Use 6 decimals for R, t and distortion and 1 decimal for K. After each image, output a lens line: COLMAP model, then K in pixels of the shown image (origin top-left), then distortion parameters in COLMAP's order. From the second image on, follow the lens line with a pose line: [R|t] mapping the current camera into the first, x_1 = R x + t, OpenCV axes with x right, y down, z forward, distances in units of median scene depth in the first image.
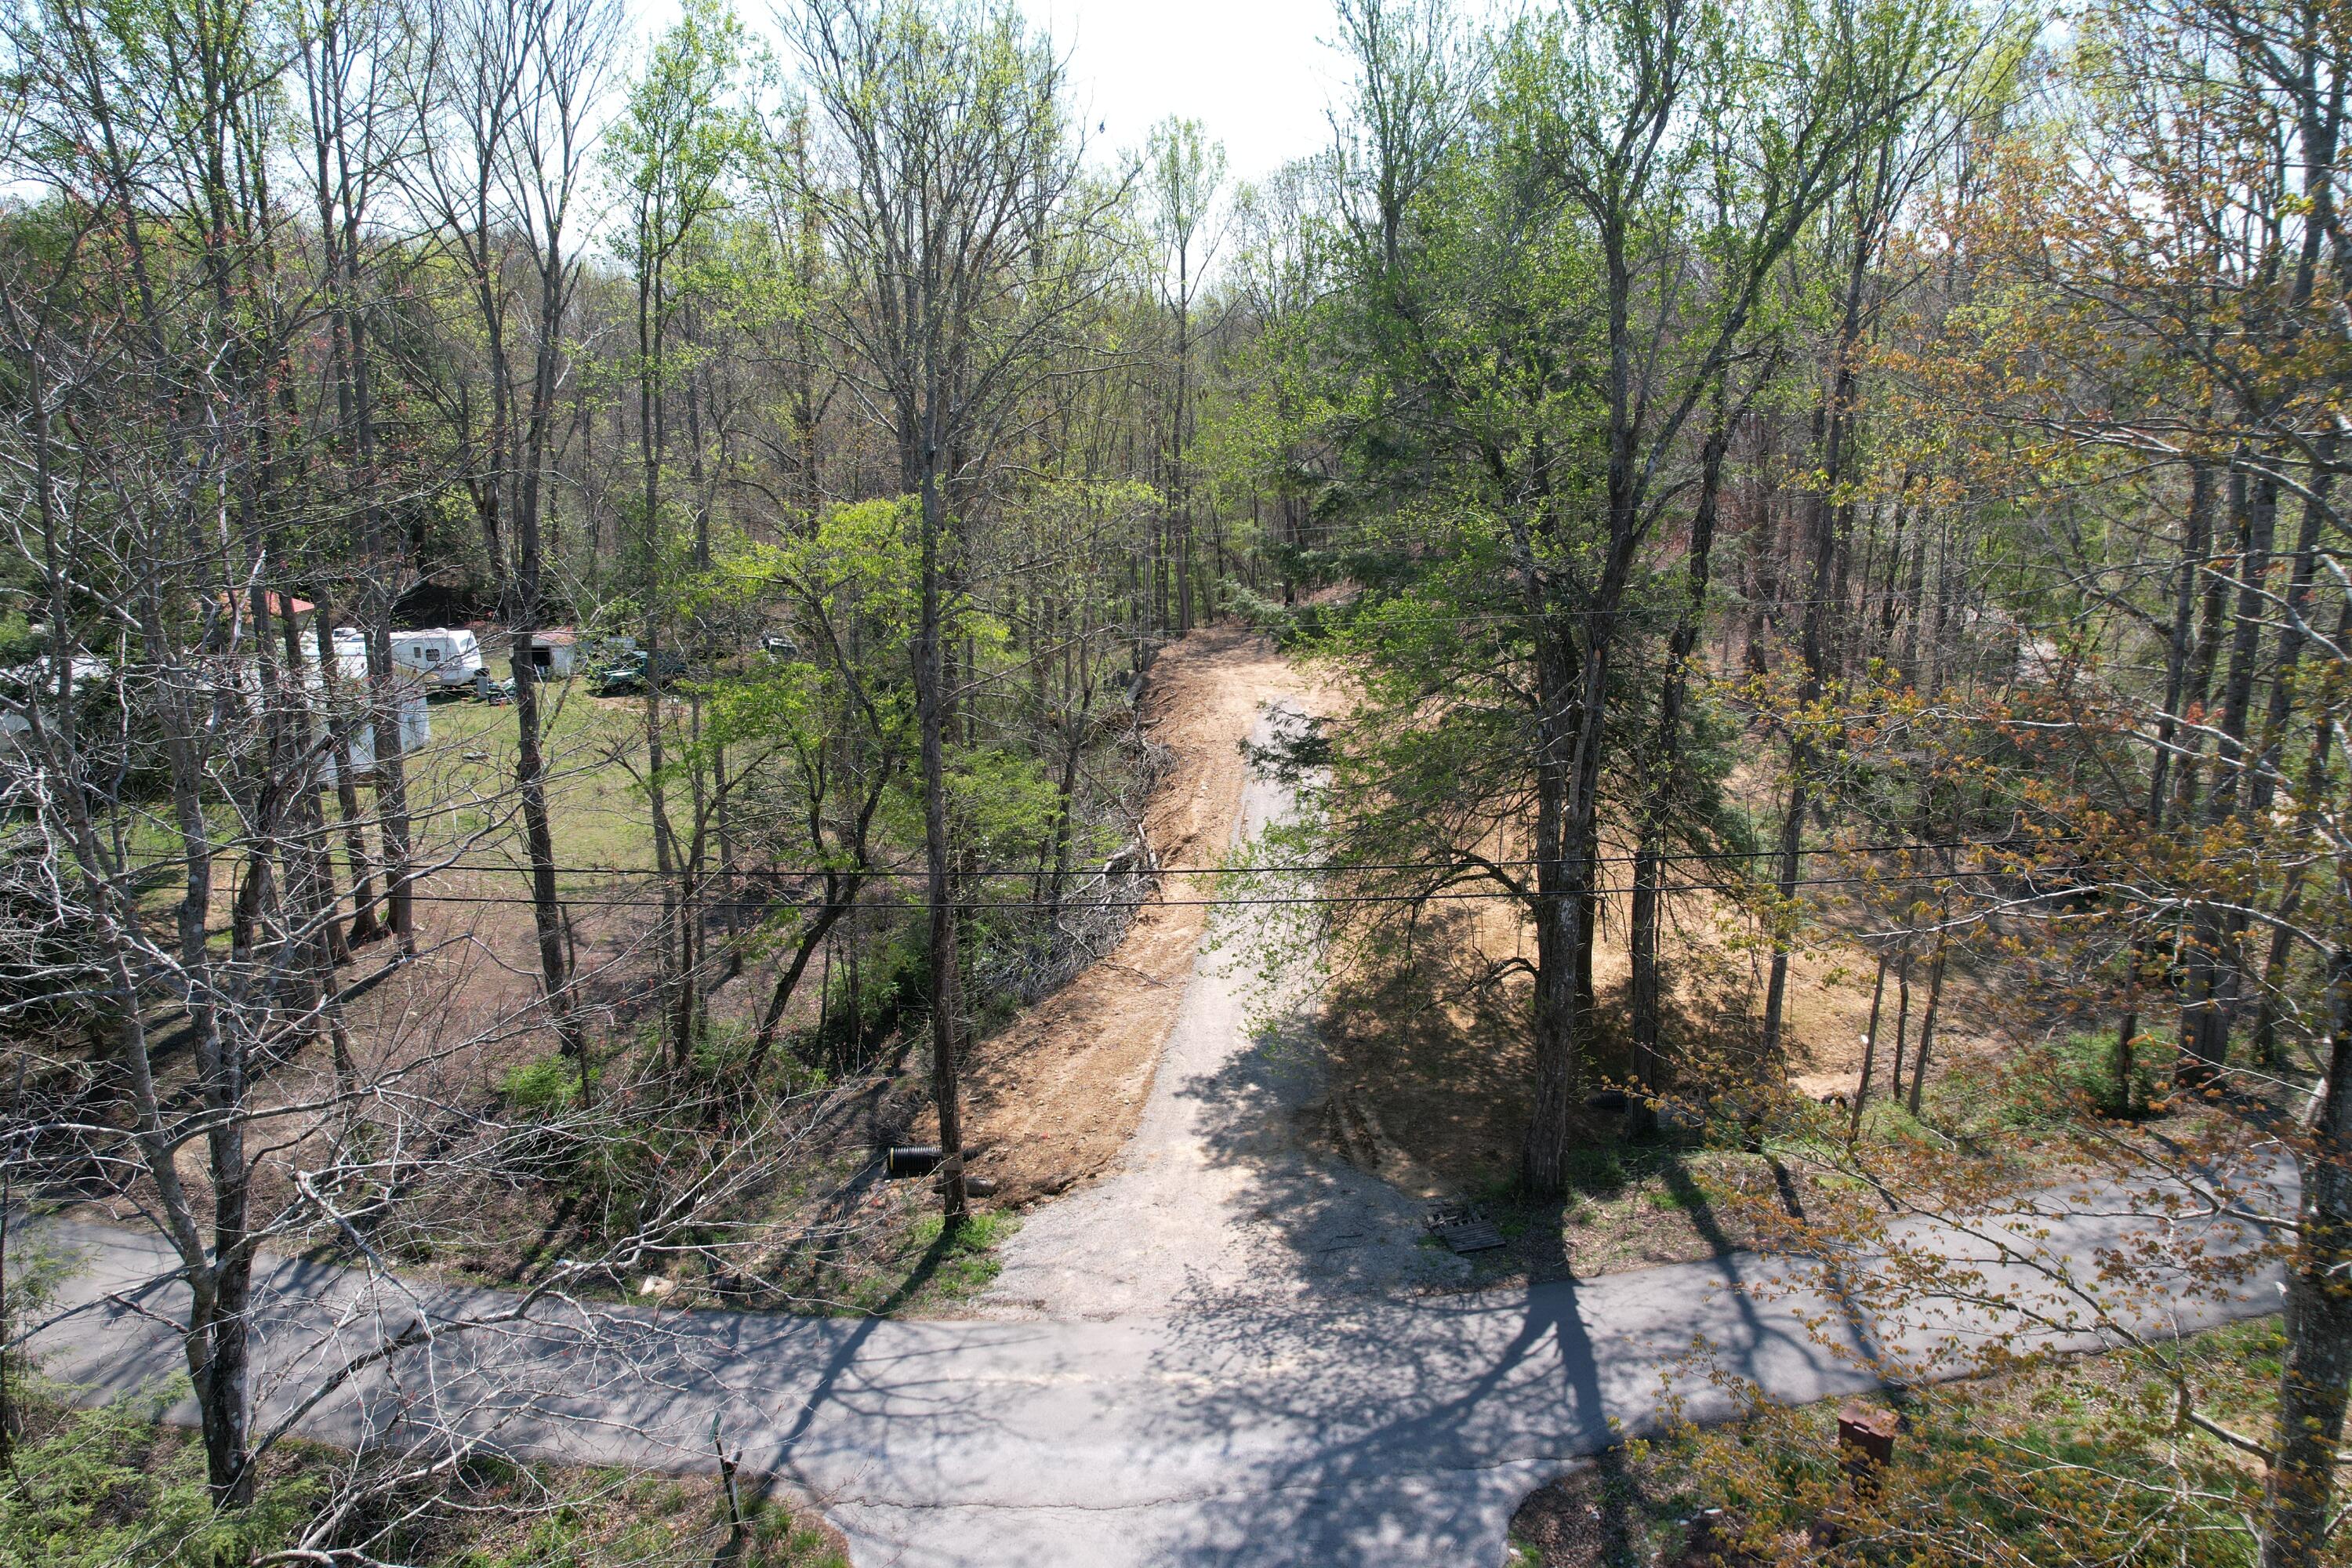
lens RADIAL K [[1503.4, 0, 1174.7], [0, 1503.4, 778.5], [0, 0, 1]] dist [-0.059944, 0.039088]
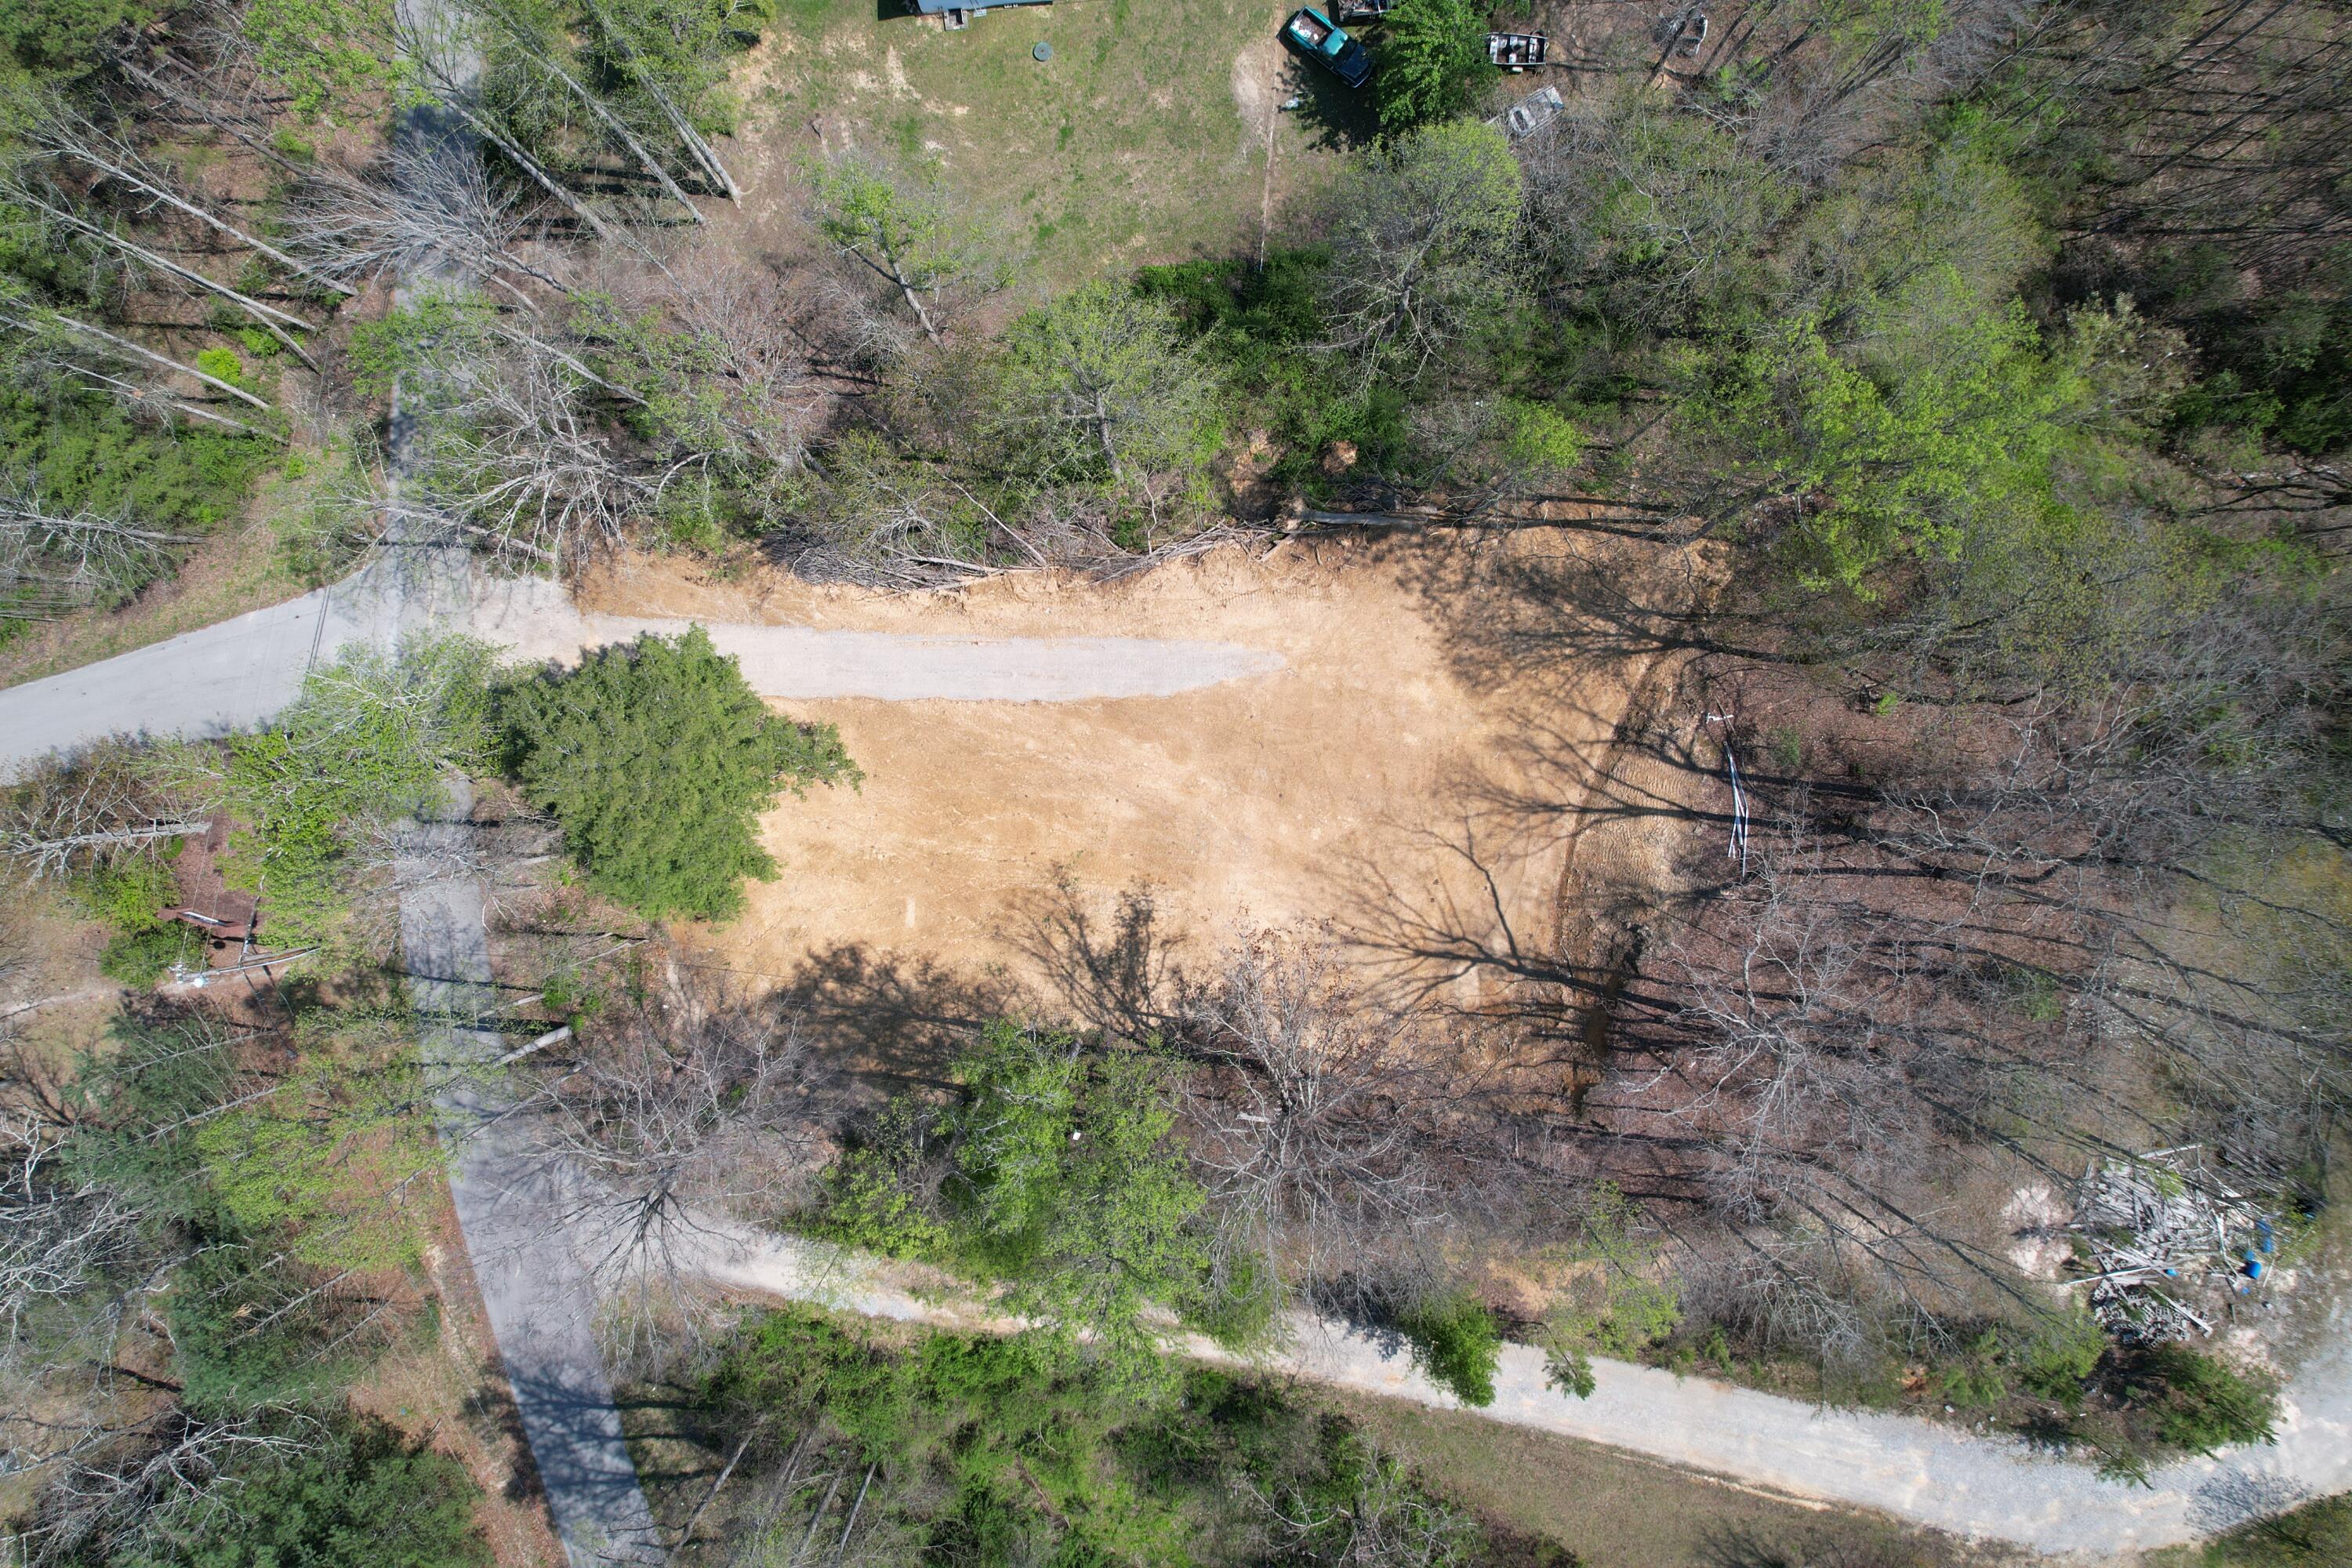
lens RADIAL K [[1503.4, 0, 1171.5], [0, 1503.4, 807.1], [0, 0, 1]] dist [-0.059944, 0.039088]
pose [[0.084111, 0.996231, 0.021184, 0.367935], [-0.211709, -0.002908, 0.977329, -2.781256], [0.973707, -0.086689, 0.210666, 1.645998]]
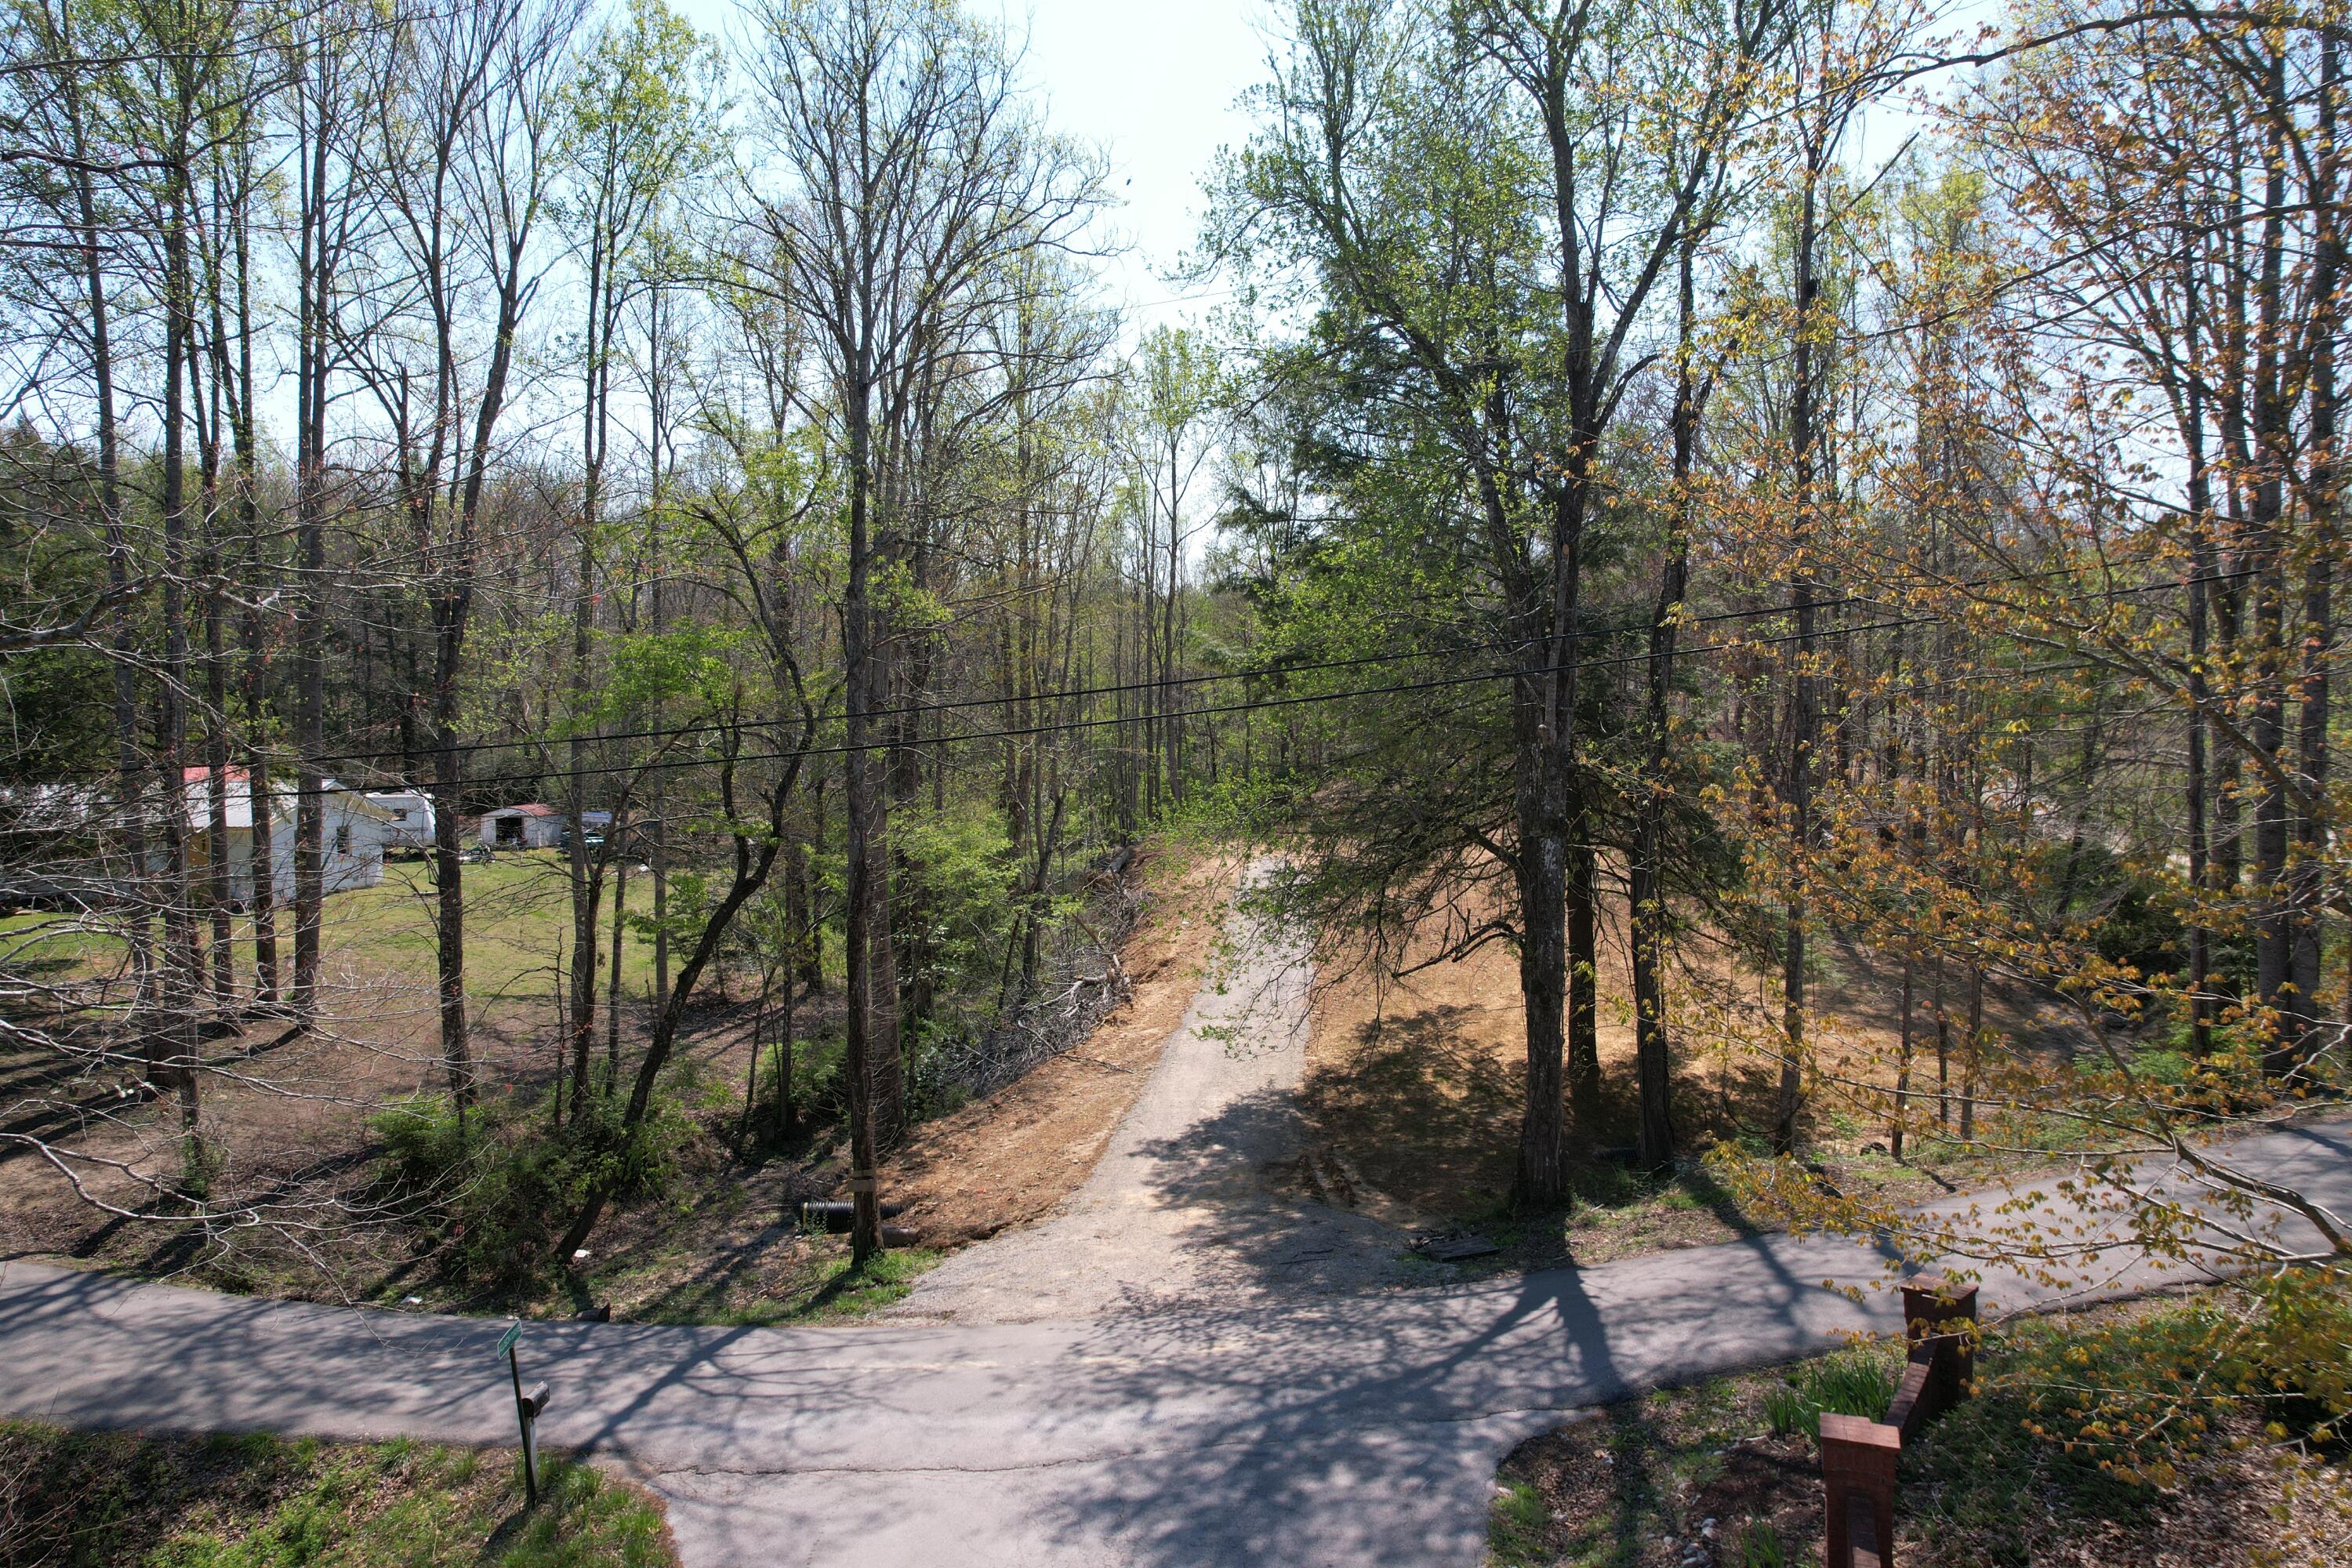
lens RADIAL K [[1503.4, 0, 1172.7], [0, 1503.4, 775.0], [0, 0, 1]] dist [-0.059944, 0.039088]
pose [[0.999940, -0.001220, -0.010908, 0.046045], [-0.001030, 0.978985, -0.203927, 0.221207], [0.010928, 0.203926, 0.978925, 0.110585]]
